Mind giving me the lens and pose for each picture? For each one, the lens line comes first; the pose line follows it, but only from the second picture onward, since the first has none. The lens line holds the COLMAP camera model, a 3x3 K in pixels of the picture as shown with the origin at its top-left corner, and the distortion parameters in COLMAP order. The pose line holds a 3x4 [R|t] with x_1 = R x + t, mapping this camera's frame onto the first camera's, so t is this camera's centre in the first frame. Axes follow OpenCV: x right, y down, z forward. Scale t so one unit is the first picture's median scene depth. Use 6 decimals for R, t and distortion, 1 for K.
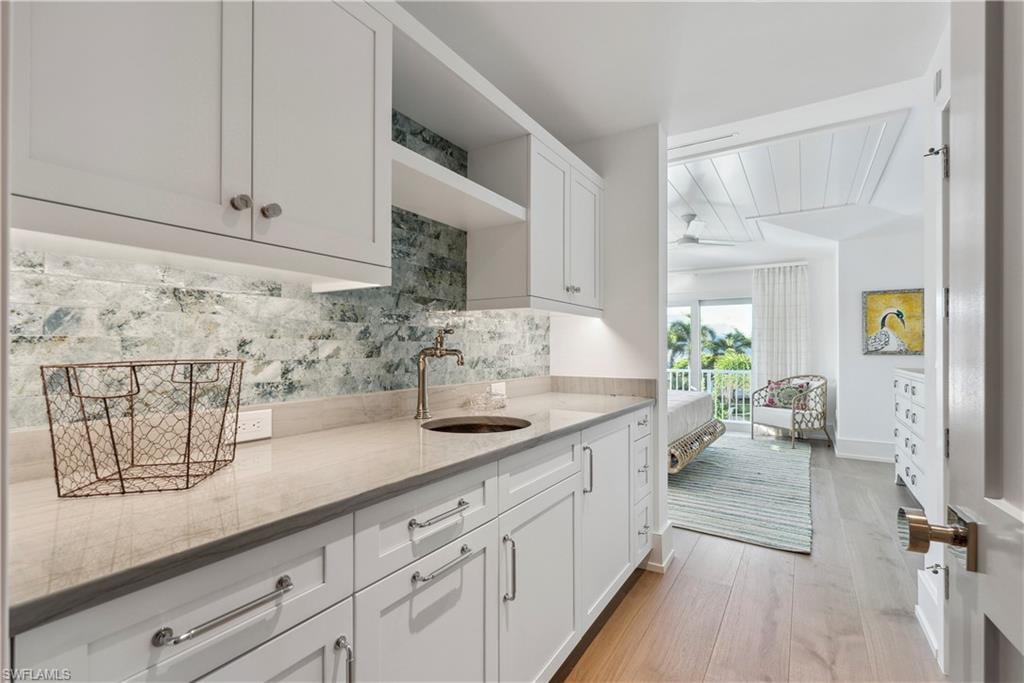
lens RADIAL K [[462.0, 0, 511.2], [0, 462.0, 343.1], [0, 0, 1]] dist [0.003774, 0.000371]
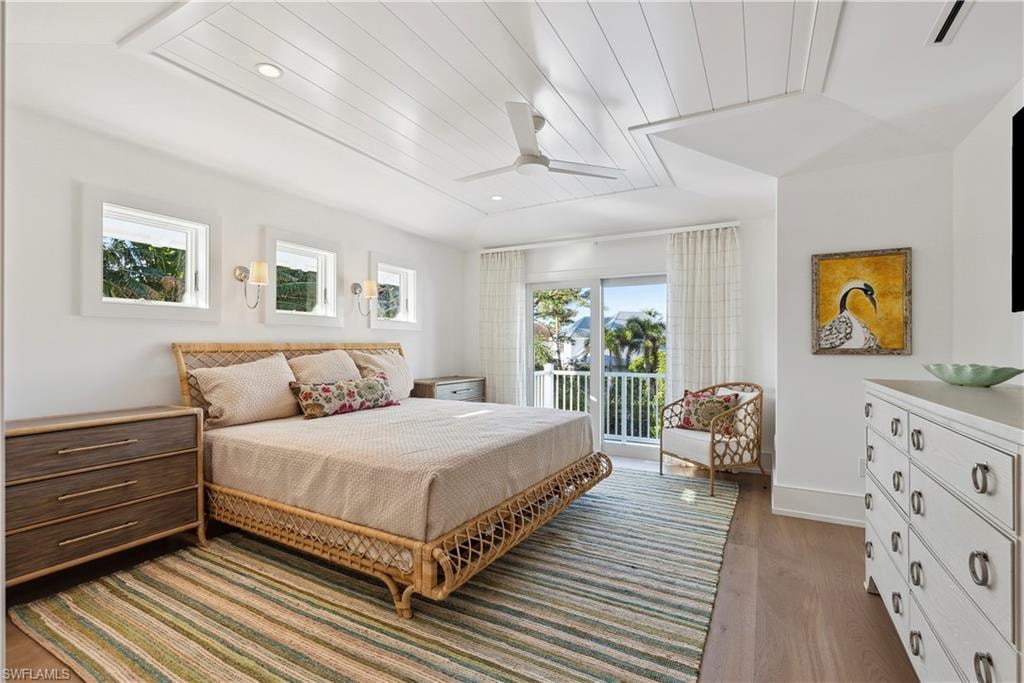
lens RADIAL K [[462.0, 0, 510.9], [0, 462.0, 345.0], [0, 0, 1]] dist [0.003774, 0.000371]
pose [[0.997789, 0.000201, 0.066468, 0.272632], [-0.000859, 0.999951, 0.009863, 0.005737], [-0.066463, -0.009898, 0.997740, 0.352773]]
